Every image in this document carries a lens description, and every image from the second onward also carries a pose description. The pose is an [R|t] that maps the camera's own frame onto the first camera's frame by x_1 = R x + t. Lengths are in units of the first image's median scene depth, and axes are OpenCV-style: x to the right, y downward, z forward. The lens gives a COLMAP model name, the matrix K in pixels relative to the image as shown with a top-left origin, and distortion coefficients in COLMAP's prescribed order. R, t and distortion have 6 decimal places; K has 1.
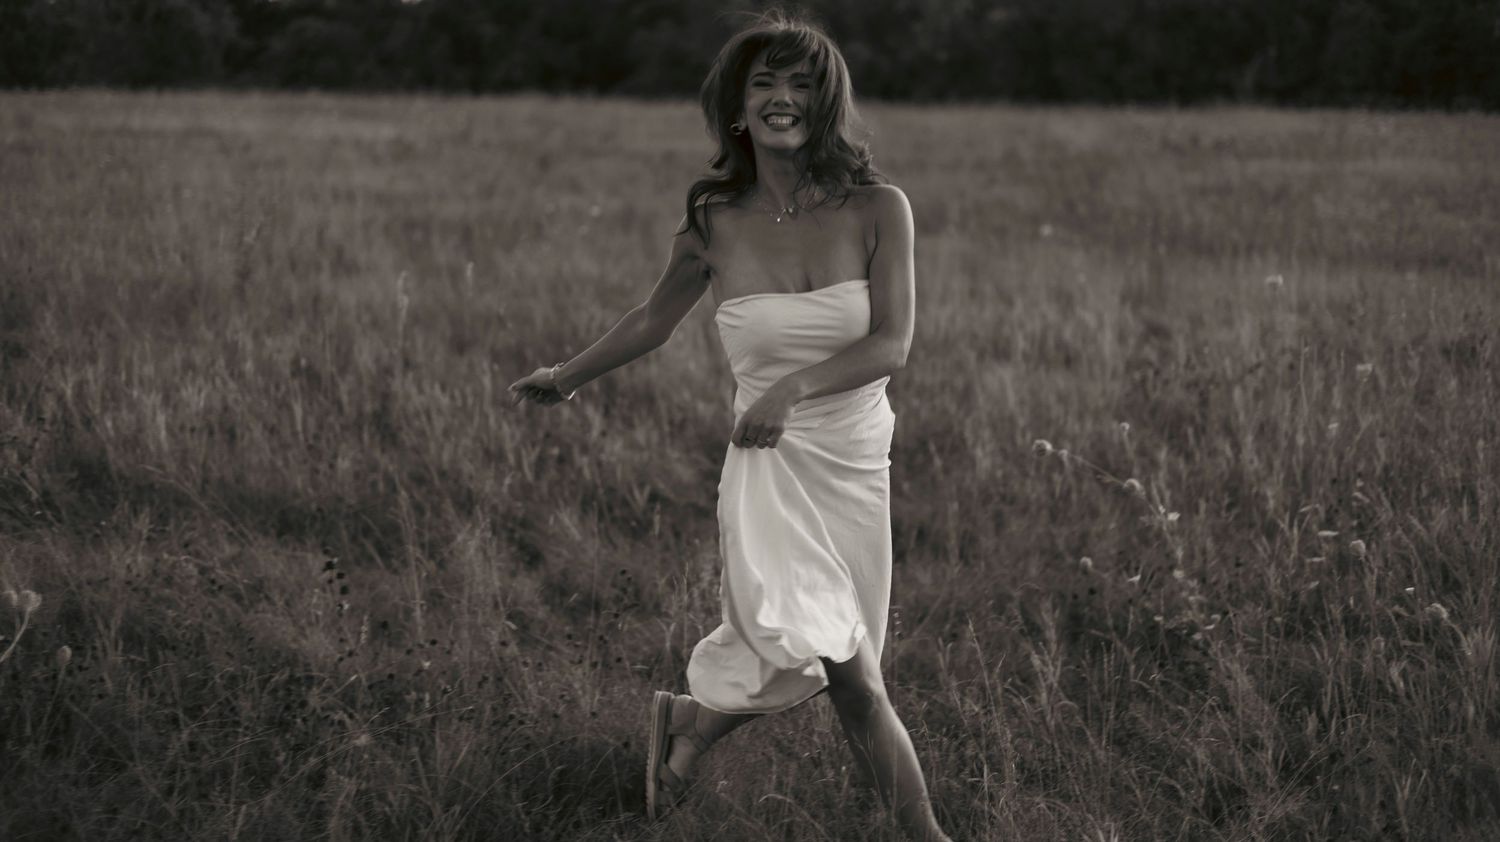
lens RADIAL K [[2235.3, 0, 750.0], [0, 2235.3, 421.0], [0, 0, 1]] dist [-0.006445, 0.102085]
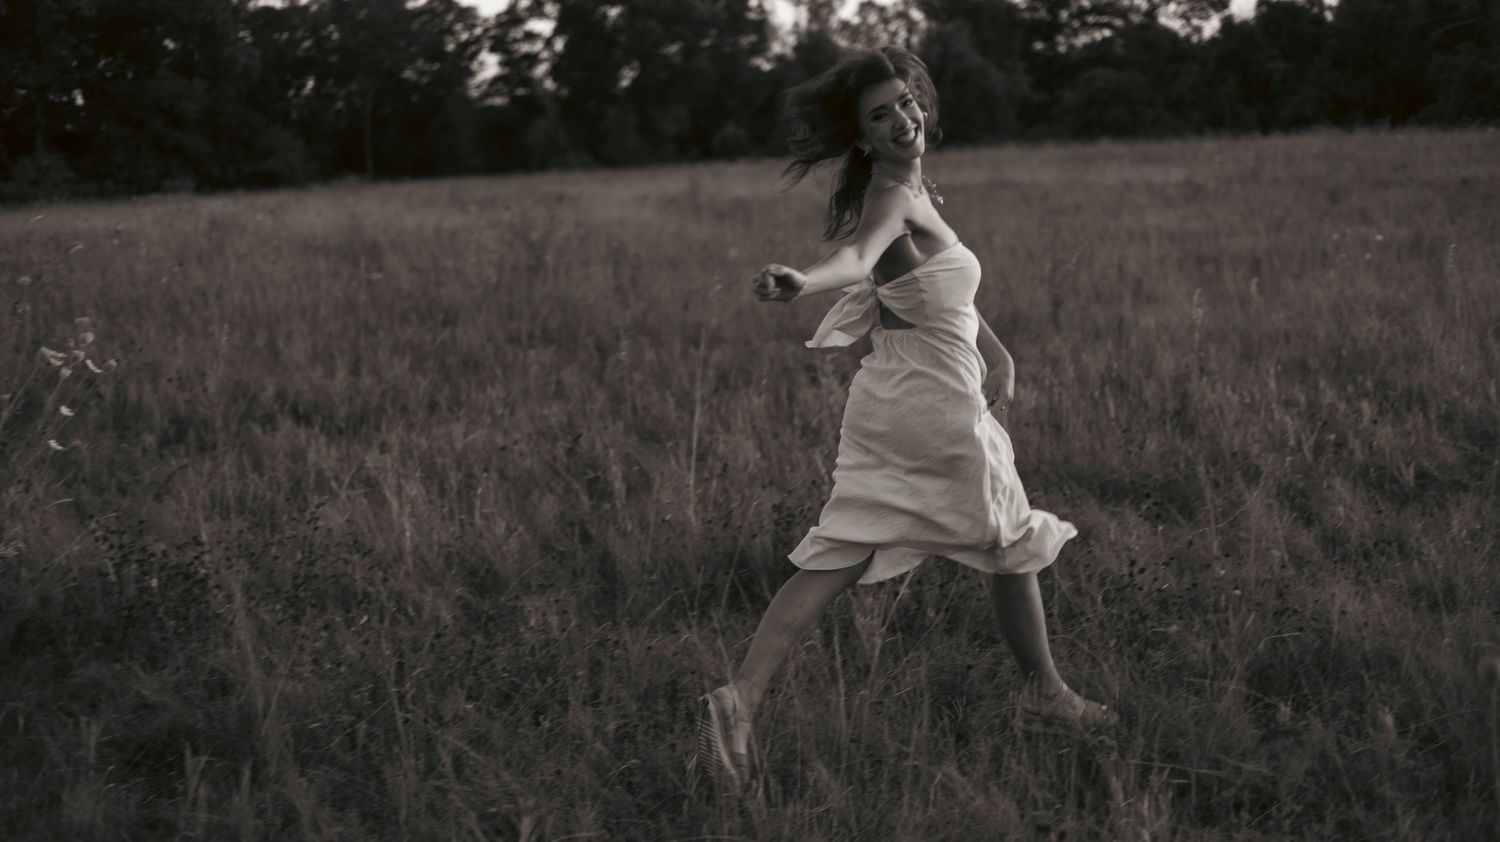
lens RADIAL K [[2235.3, 0, 750.0], [0, 2235.3, 421.0], [0, 0, 1]] dist [-0.006445, 0.102085]
pose [[0.938787, -0.018975, -0.343976, 0.027298], [0.012113, 0.999683, -0.022086, 0.025412], [0.344286, 0.016568, 0.938719, -0.186036]]
